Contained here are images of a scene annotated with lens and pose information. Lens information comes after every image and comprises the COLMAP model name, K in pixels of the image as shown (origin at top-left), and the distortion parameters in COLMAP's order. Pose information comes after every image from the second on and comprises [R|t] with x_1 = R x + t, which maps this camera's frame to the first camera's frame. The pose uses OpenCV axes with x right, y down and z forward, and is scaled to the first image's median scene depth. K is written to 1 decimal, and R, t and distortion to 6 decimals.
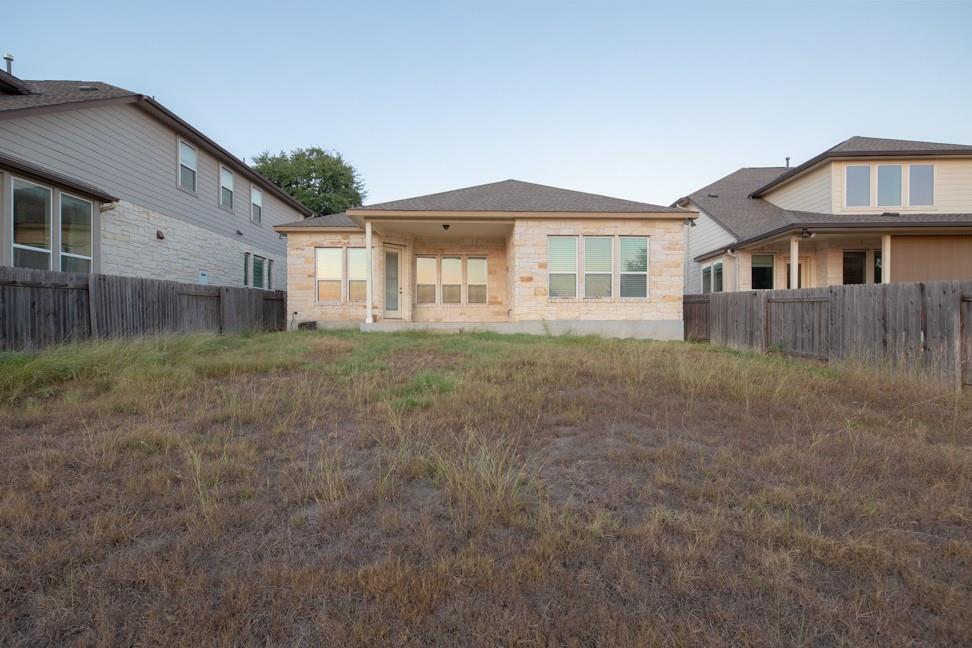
lens RADIAL K [[453.8, 0, 486.0], [0, 453.8, 324.0], [0, 0, 1]] dist [0.021571, 0.000160]
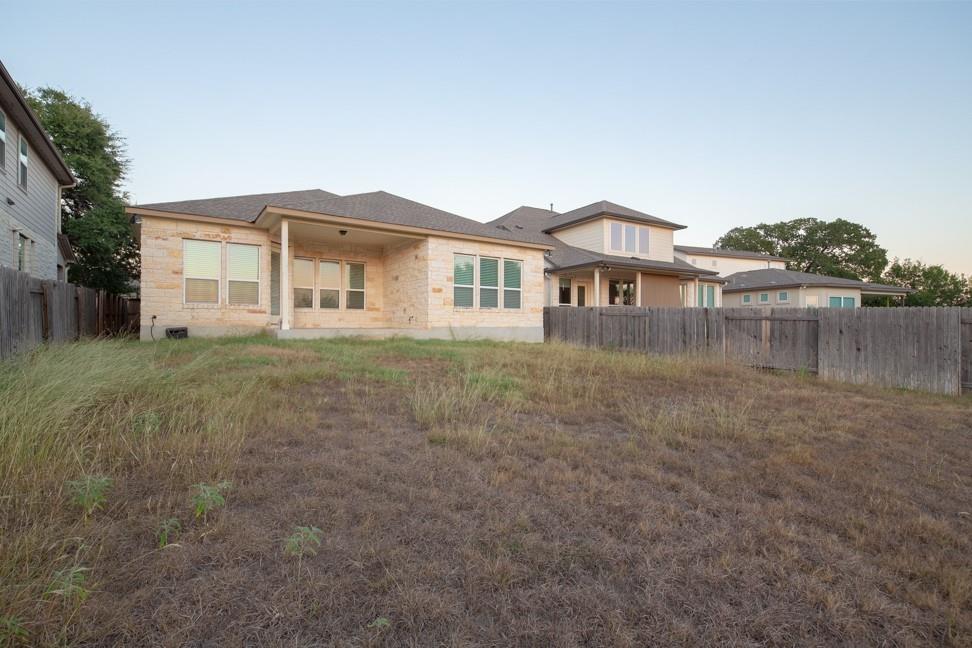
lens RADIAL K [[453.8, 0, 486.0], [0, 453.8, 324.0], [0, 0, 1]] dist [0.021571, 0.000160]
pose [[0.843646, 0.005997, 0.536866, -0.362318], [-0.002052, 0.999966, -0.007945, -0.006149], [-0.536896, 0.005601, 0.843630, -0.008491]]
